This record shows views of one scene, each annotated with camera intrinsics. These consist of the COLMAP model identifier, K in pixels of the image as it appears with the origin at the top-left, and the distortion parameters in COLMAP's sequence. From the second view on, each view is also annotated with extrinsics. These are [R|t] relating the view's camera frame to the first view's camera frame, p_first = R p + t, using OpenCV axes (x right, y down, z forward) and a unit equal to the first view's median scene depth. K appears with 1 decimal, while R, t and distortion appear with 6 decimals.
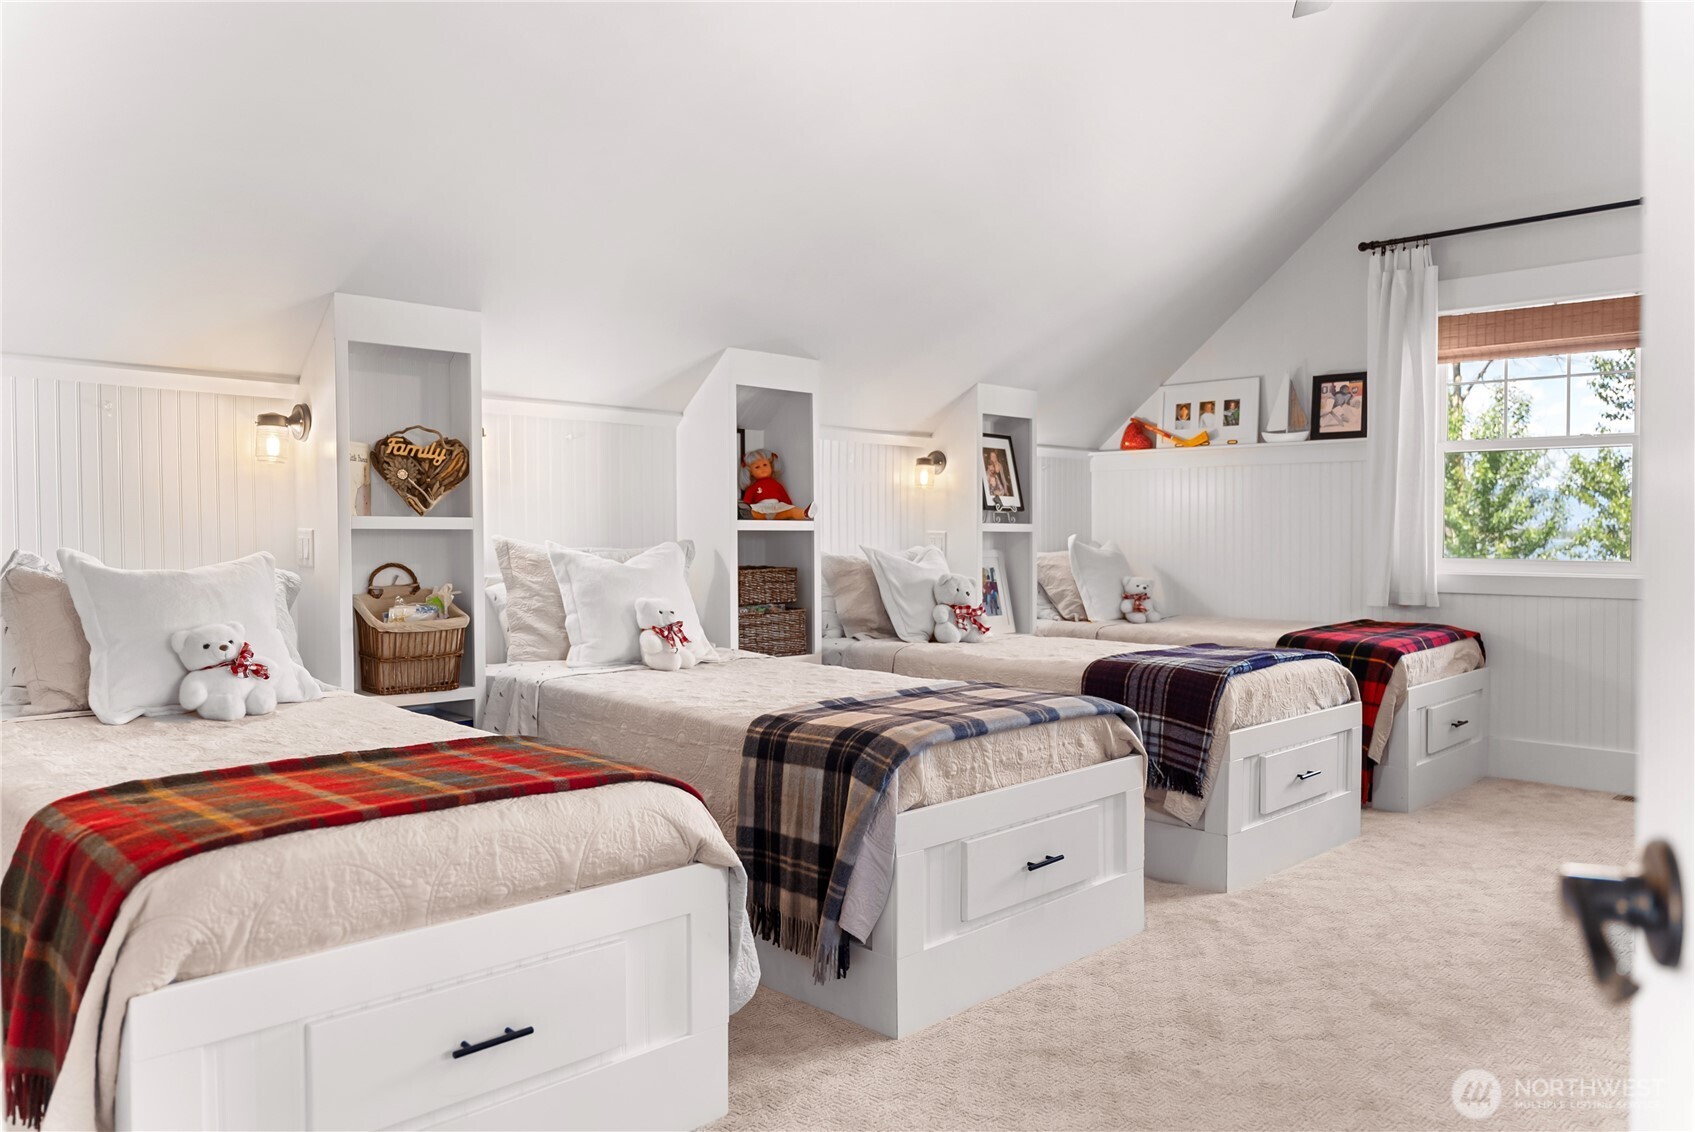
lens RADIAL K [[1170.3, 0, 849.8], [0, 1170.3, 568.2], [0, 0, 1]] dist [-0.000519, -0.001355]
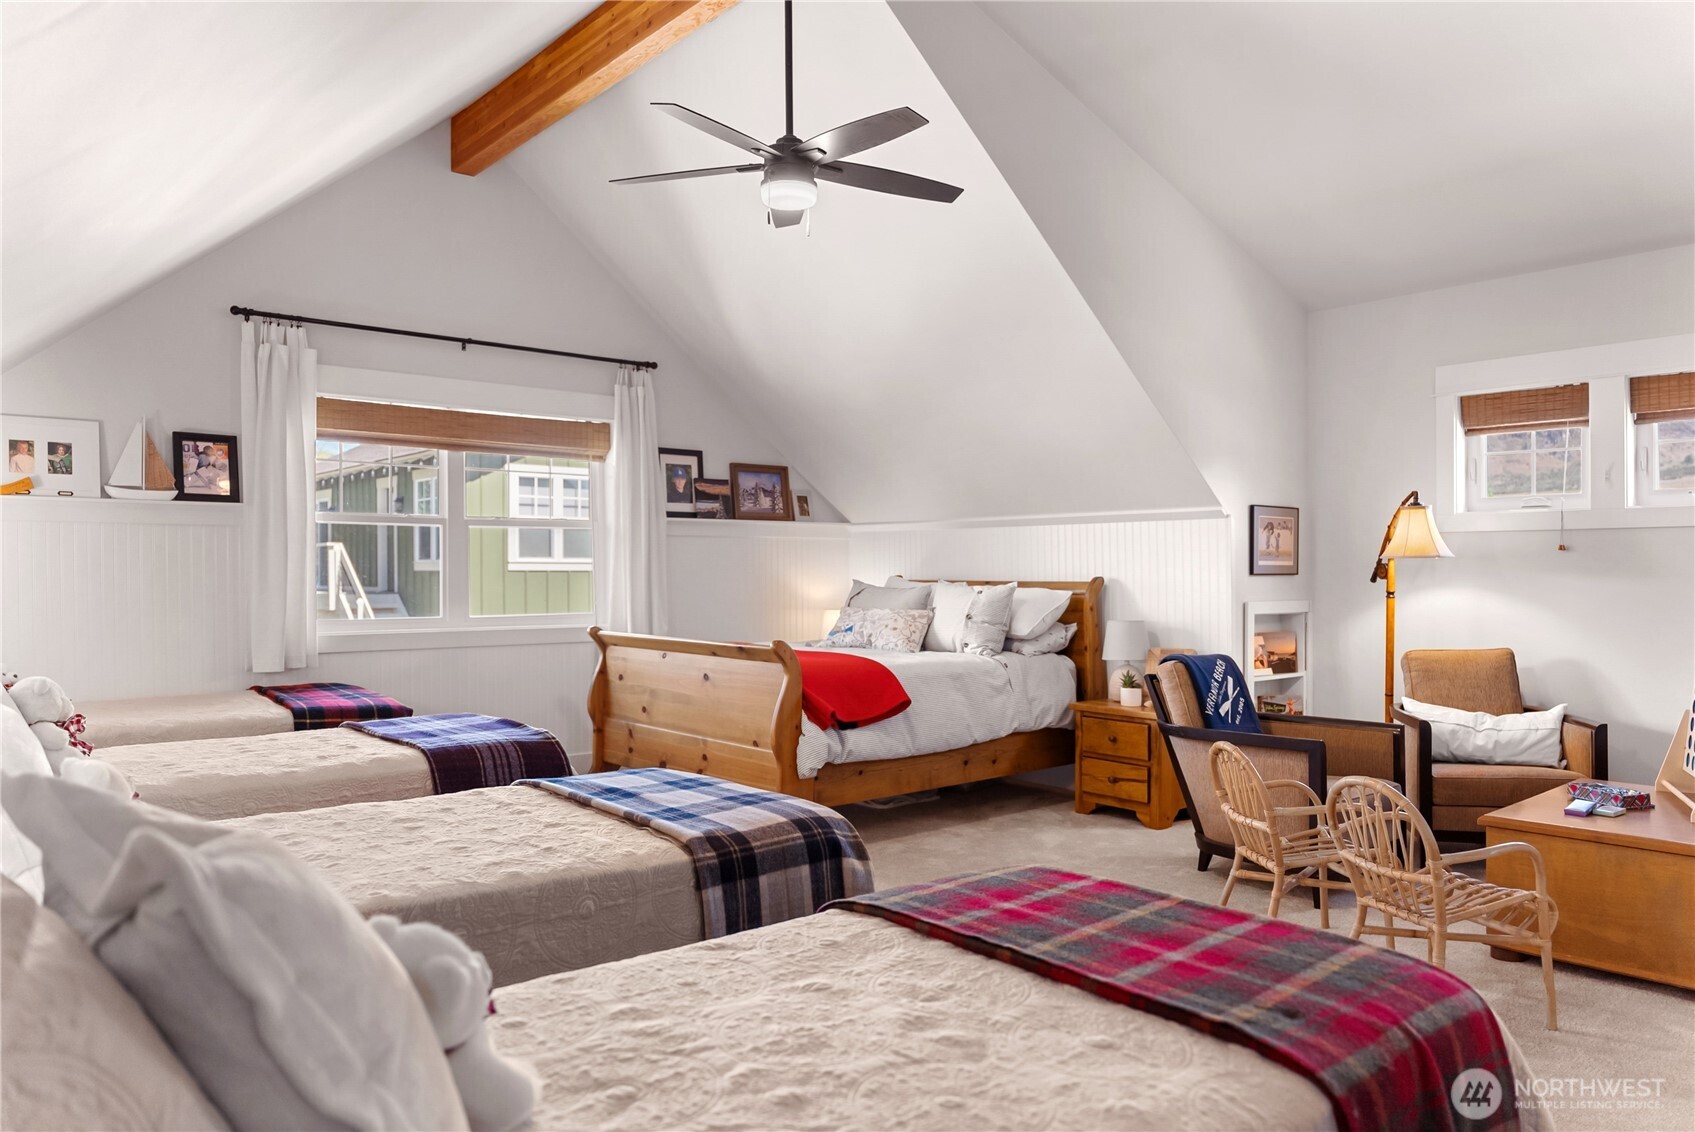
lens RADIAL K [[1154.3, 0, 849.2], [0, 1154.3, 565.3], [0, 0, 1]] dist [-0.066740, -0.004079]
pose [[0.061450, 0.005738, 0.998094, -0.463350], [0.033863, 0.999396, -0.007831, -0.033348], [-0.997536, 0.034280, 0.061219, 0.418798]]
